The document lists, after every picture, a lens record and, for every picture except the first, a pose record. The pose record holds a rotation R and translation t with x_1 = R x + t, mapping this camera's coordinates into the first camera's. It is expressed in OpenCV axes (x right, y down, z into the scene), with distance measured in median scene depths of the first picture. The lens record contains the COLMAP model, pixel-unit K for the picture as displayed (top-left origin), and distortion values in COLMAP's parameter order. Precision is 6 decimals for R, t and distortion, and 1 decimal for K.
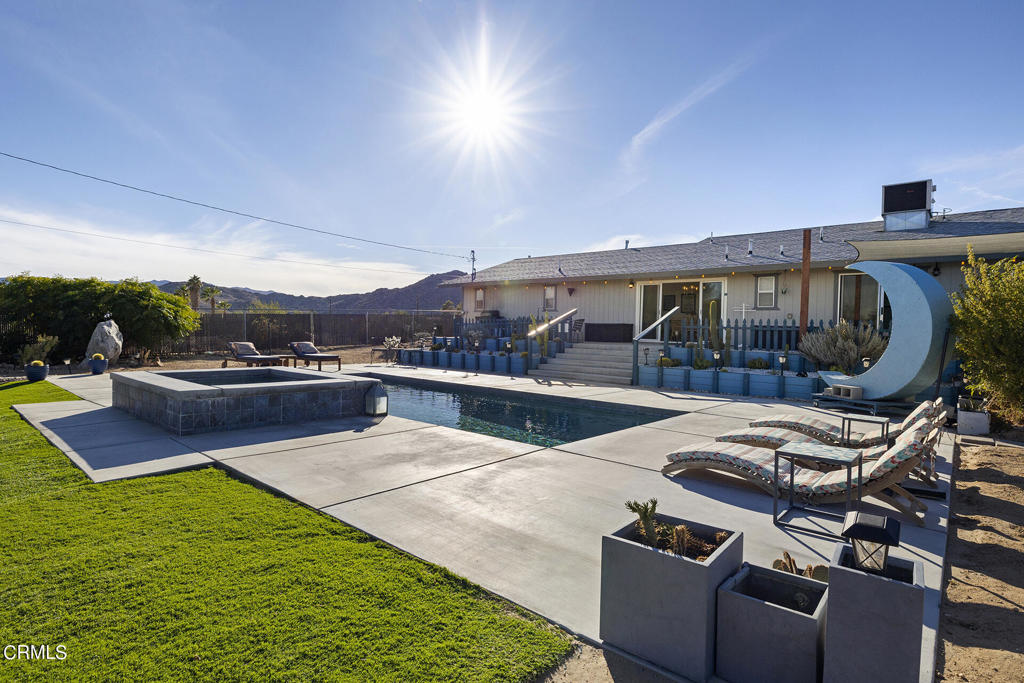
lens RADIAL K [[512.1, 0, 516.3], [0, 512.1, 343.6], [0, 0, 1]] dist [-0.009329, -0.000624]
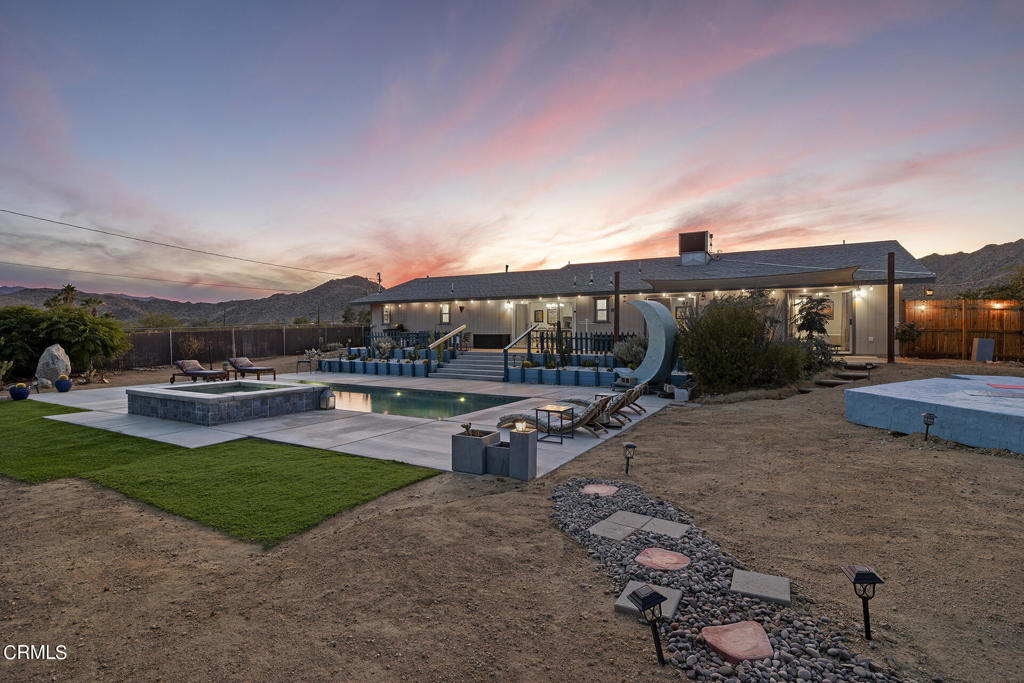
lens RADIAL K [[478.1, 0, 514.4], [0, 478.1, 342.0], [0, 0, 1]] dist [-0.003567, -0.001168]
pose [[0.979968, -0.026917, 0.197326, -0.001088], [0.027864, 0.999610, -0.002025, -0.019575], [-0.197194, 0.007482, 0.980336, -0.237720]]
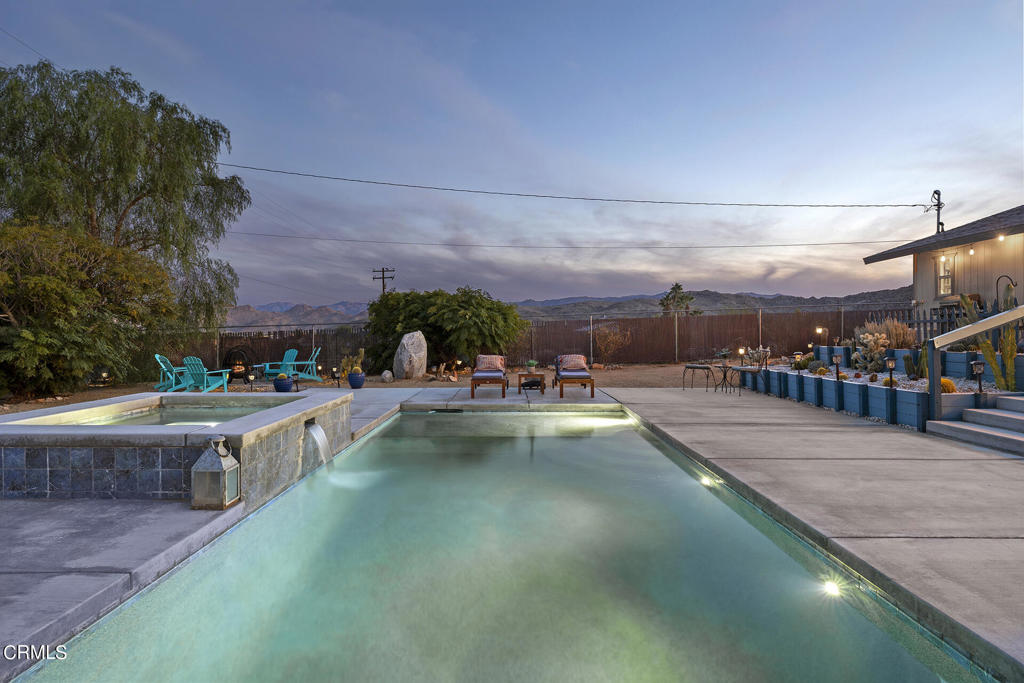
lens RADIAL K [[589.3, 0, 516.8], [0, 589.3, 338.3], [0, 0, 1]] dist [-0.007463, -0.001021]
pose [[0.653302, -0.016417, -0.756919, 0.166472], [-0.002530, 0.999712, -0.023866, -0.005499], [0.757093, 0.017507, 0.653073, 0.389842]]
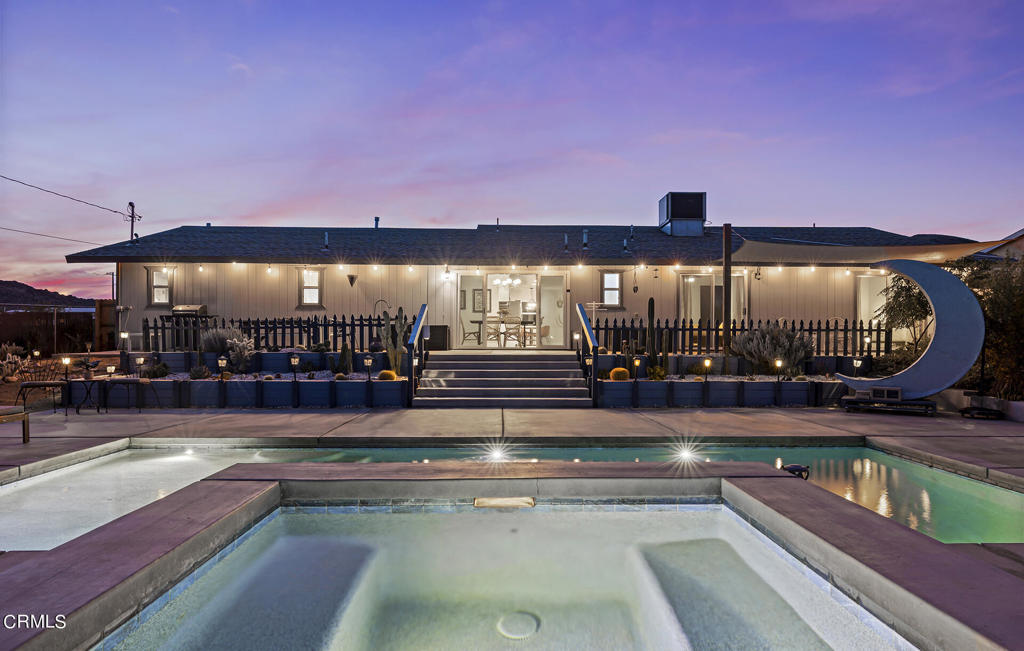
lens RADIAL K [[582.4, 0, 517.1], [0, 582.4, 325.8], [0, 0, 1]] dist [0.022945, 0.000771]
pose [[0.749693, -0.007673, 0.661741, -0.339855], [0.031146, 0.999234, -0.023699, -0.017627], [-0.661052, 0.038378, 0.749358, 0.342668]]
